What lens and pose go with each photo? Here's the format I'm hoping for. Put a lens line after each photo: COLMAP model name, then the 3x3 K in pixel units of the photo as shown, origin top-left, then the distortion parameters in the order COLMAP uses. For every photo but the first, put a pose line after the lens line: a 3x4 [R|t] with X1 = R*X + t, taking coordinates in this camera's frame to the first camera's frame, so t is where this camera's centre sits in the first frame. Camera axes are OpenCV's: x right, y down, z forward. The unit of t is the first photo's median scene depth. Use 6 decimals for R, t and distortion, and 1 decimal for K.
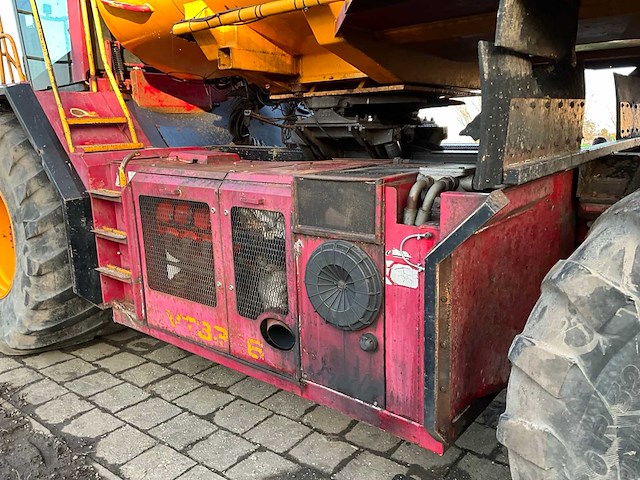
lens RADIAL K [[523.0, 0, 320.2], [0, 523.0, 238.7], [0, 0, 1]] dist [0.070800, -0.120897]
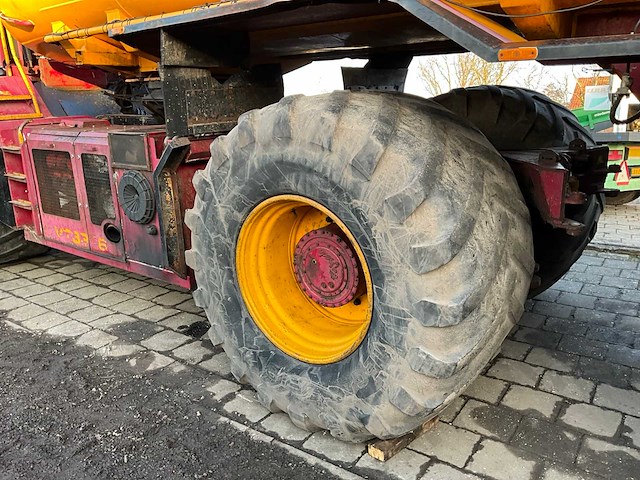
lens RADIAL K [[523.0, 0, 316.6], [0, 523.0, 238.6], [0, 0, 1]] dist [0.070800, -0.120897]
pose [[0.999415, -0.012441, 0.031846, 0.373186], [0.010706, 0.998479, 0.054083, 0.089872], [-0.032471, -0.053710, 0.998028, -0.483024]]
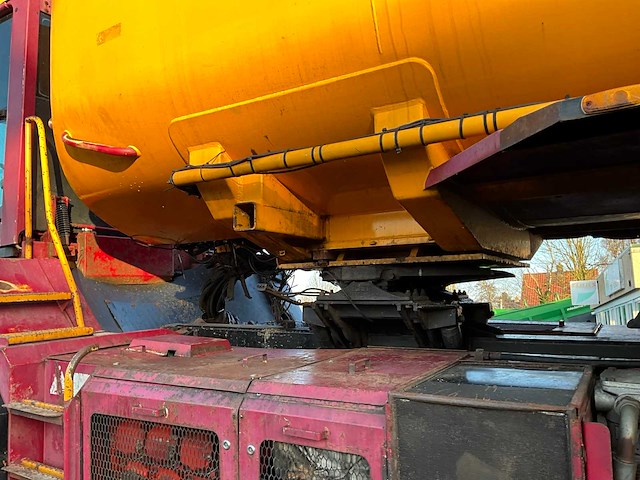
lens RADIAL K [[523.0, 0, 319.3], [0, 523.0, 236.4], [0, 0, 1]] dist [0.070800, -0.120897]
pose [[0.988155, 0.013197, 0.152892, -0.153545], [0.034157, 0.952387, -0.302972, -0.075872], [-0.149611, 0.304606, 0.940655, 0.253981]]
